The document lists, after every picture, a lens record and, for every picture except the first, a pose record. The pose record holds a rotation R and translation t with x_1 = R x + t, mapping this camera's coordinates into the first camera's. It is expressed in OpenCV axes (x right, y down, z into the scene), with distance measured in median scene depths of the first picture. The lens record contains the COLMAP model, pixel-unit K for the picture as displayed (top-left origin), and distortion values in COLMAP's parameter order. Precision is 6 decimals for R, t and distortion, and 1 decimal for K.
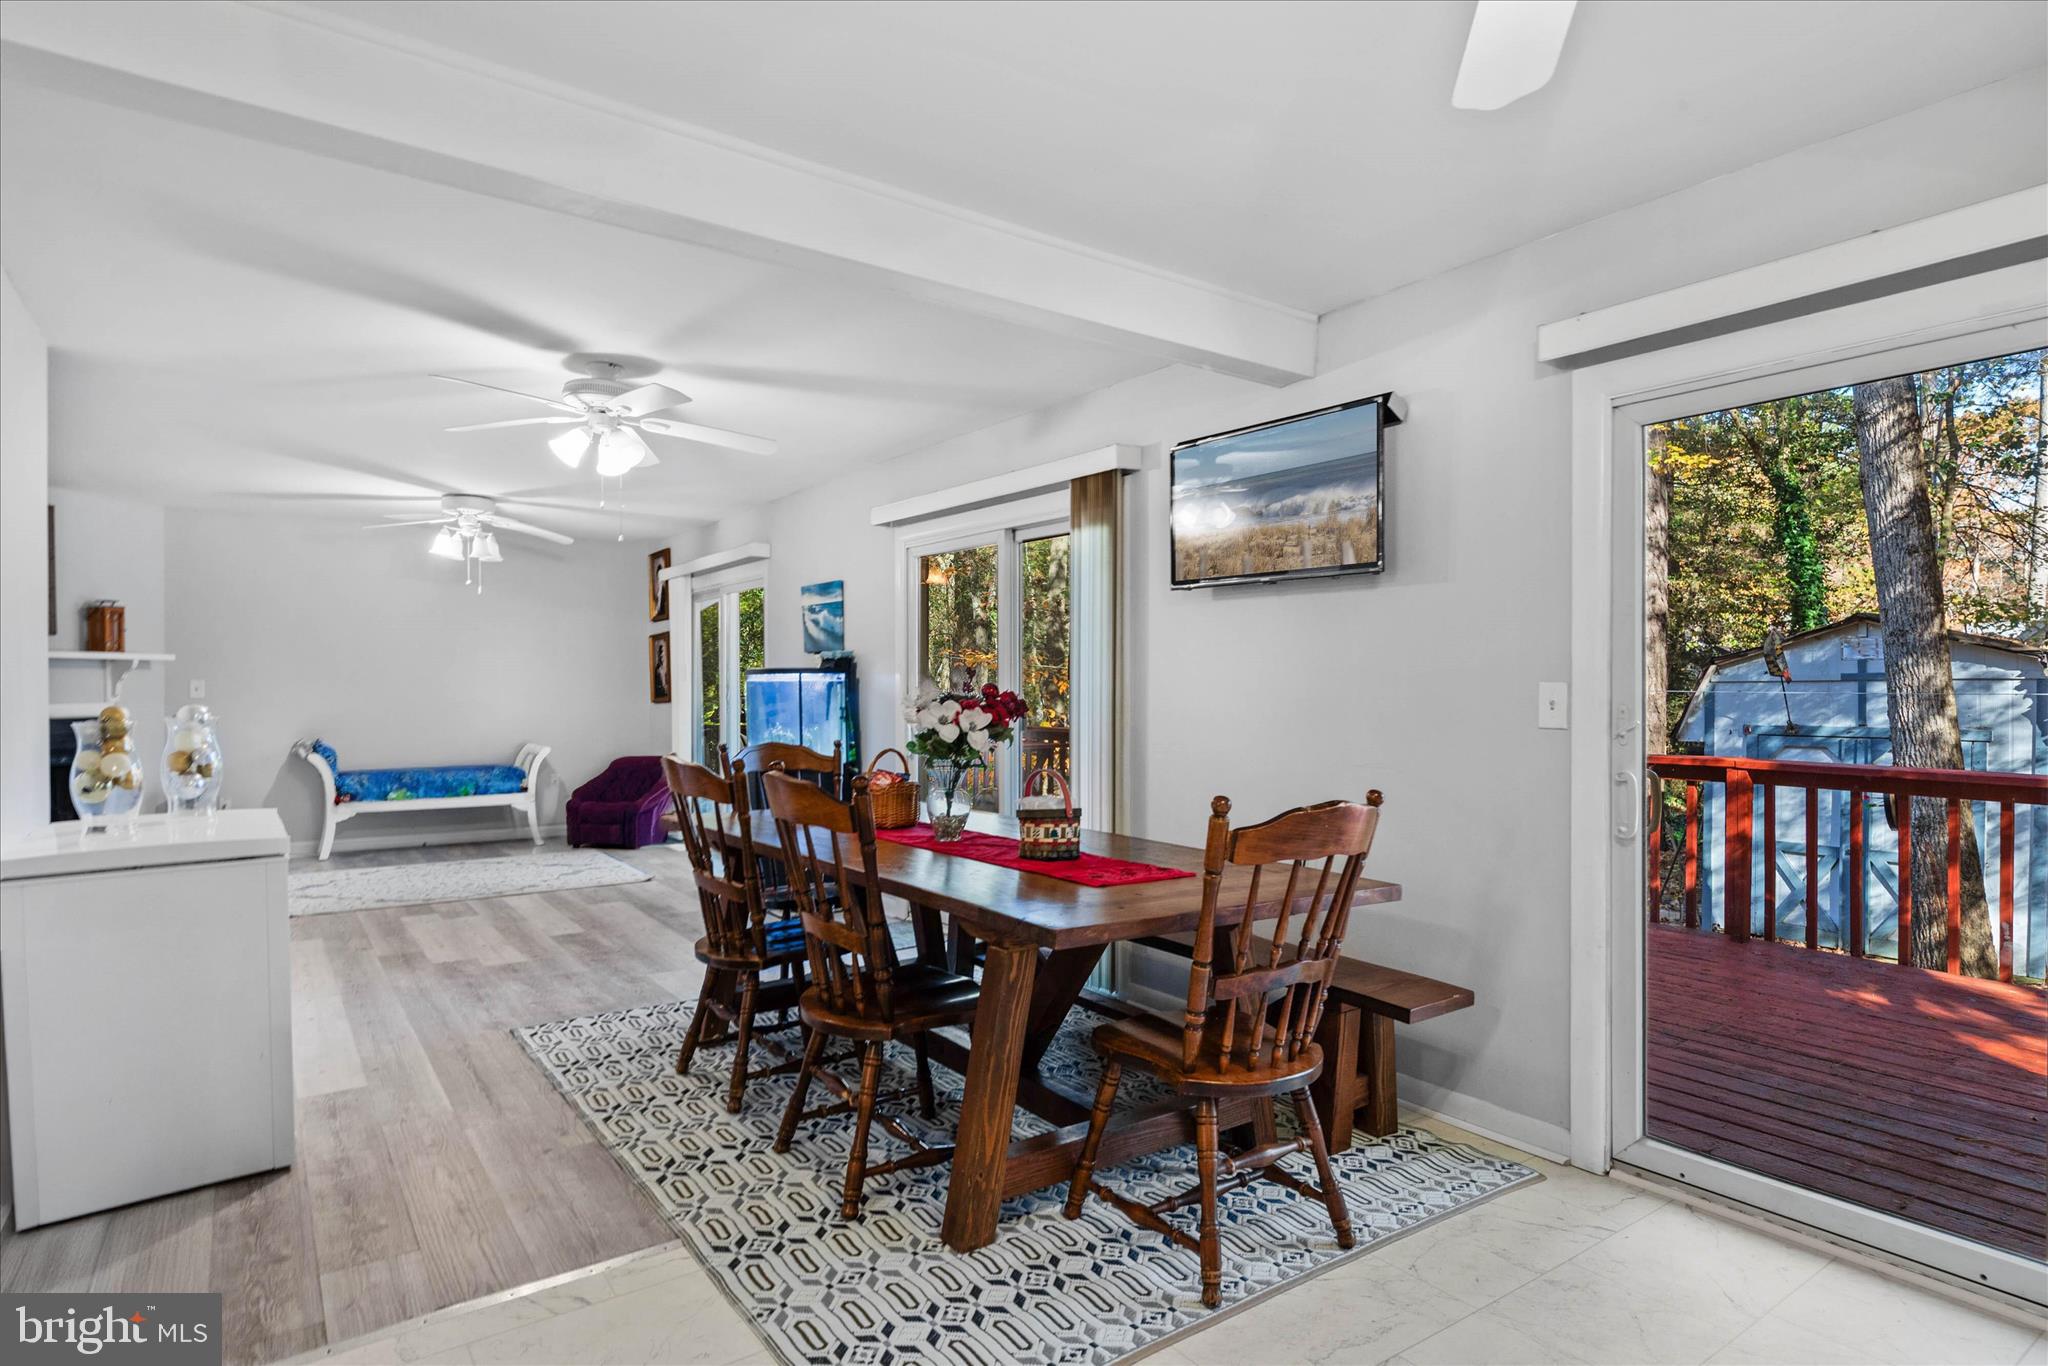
lens RADIAL K [[1113.5, 0, 1025.4], [0, 1113.5, 705.6], [0, 0, 1]] dist [0.001208, 0.000041]
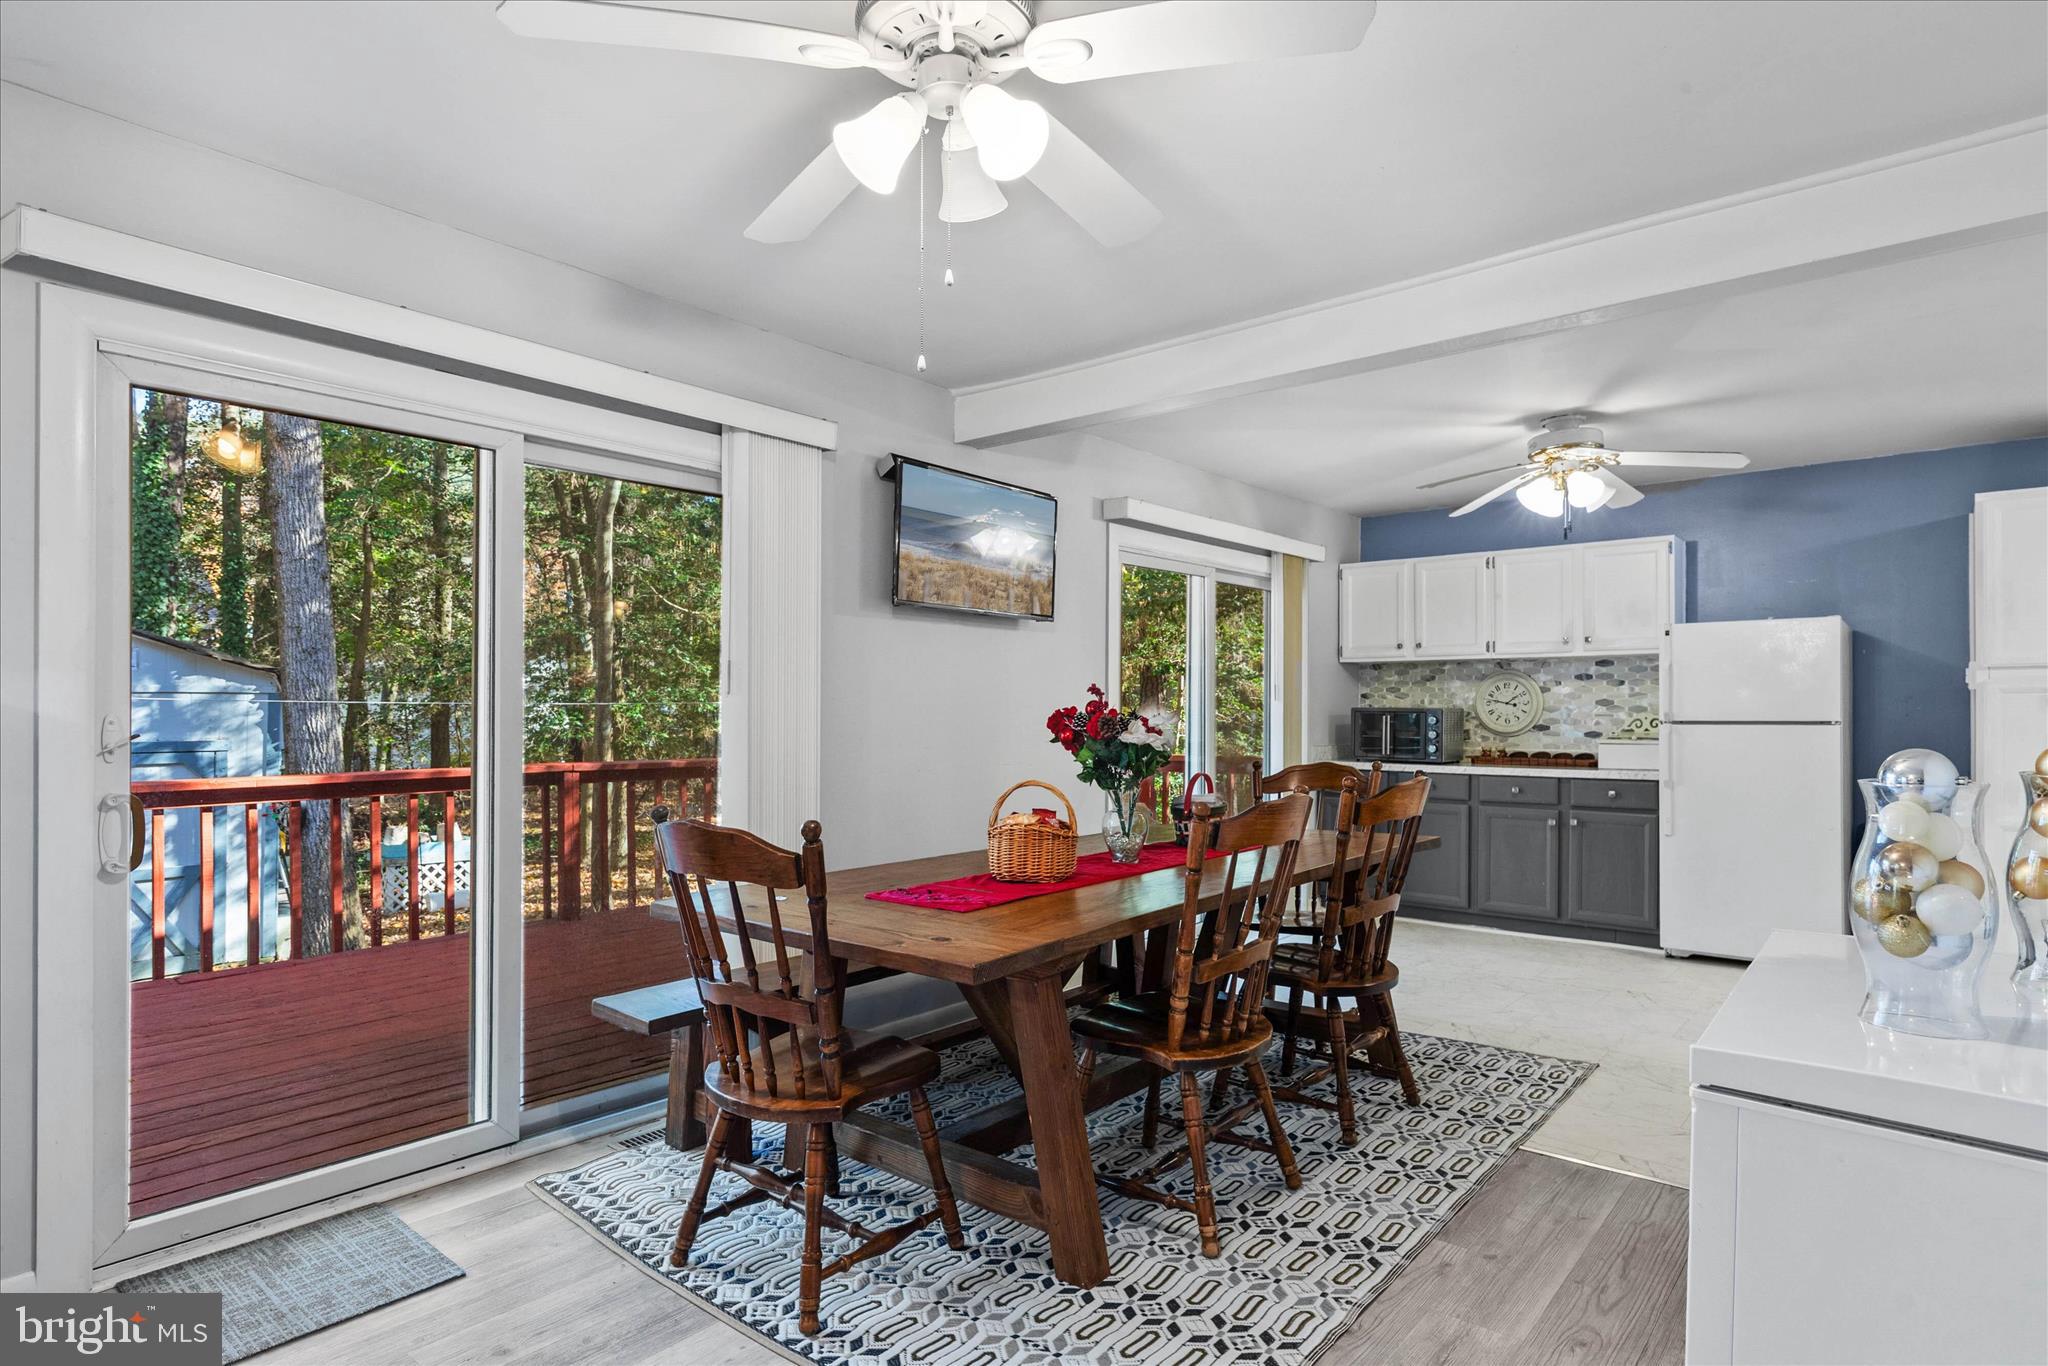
lens RADIAL K [[1113.5, 0, 1025.4], [0, 1113.5, 705.6], [0, 0, 1]] dist [0.001208, 0.000041]
pose [[-0.256474, -0.005406, 0.966536, -0.975110], [0.013651, 0.999864, 0.009214, -0.026789], [-0.966455, 0.015557, -0.256365, 1.311202]]
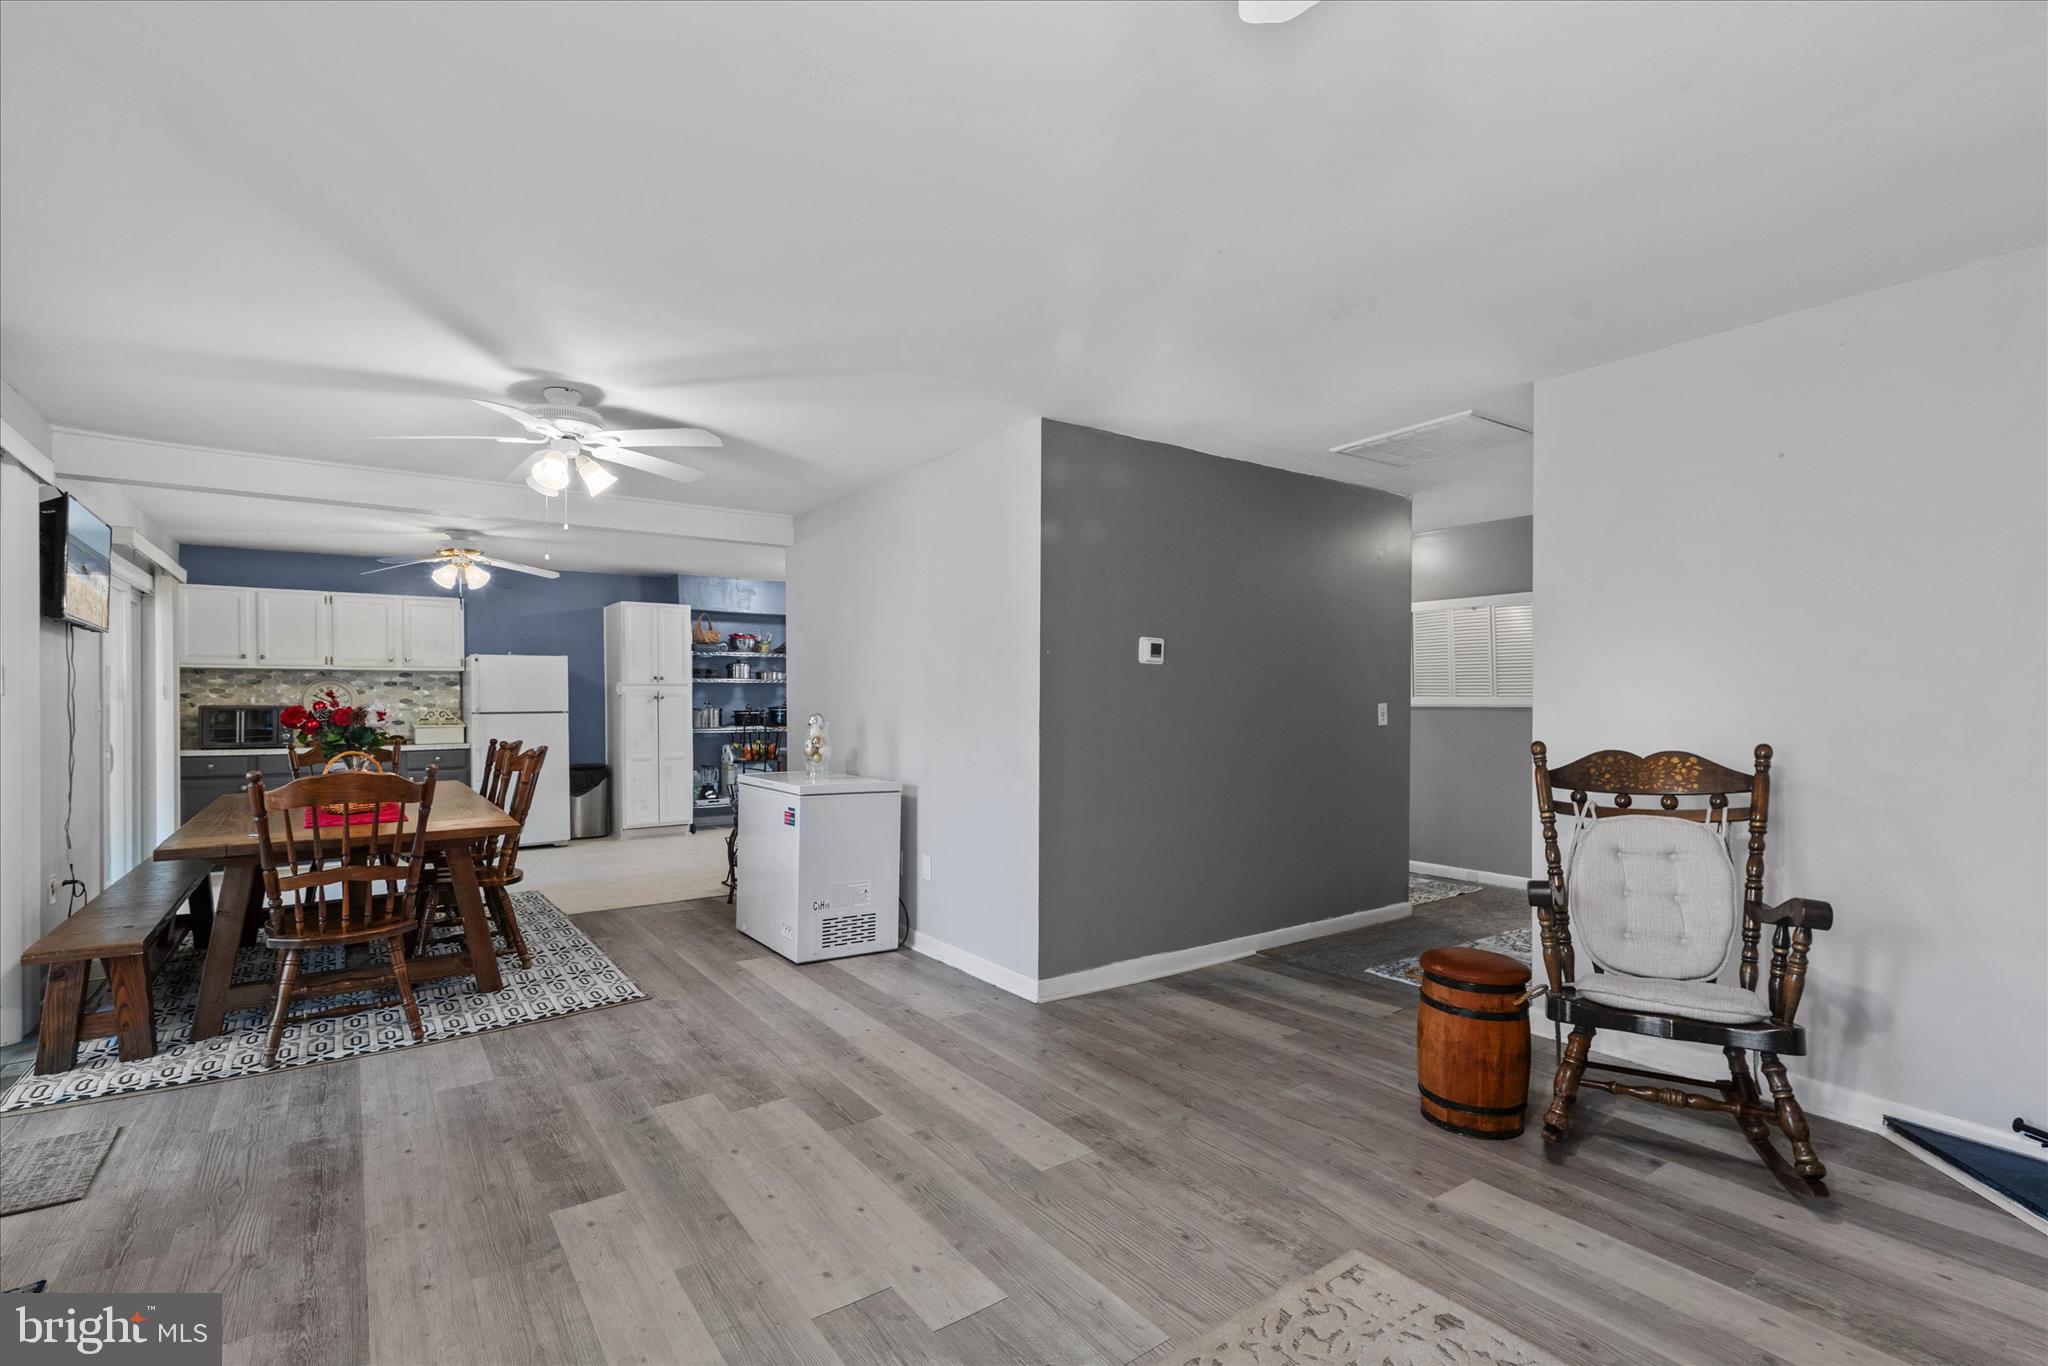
lens RADIAL K [[934.1, 0, 1024.7], [0, 934.1, 710.0], [0, 0, 1]] dist [0.000502, 0.000033]
pose [[-0.999902, -0.003500, -0.013524, -0.961905], [-0.003828, 0.999697, 0.024323, -0.042312], [0.013435, 0.024373, -0.999613, 2.267874]]
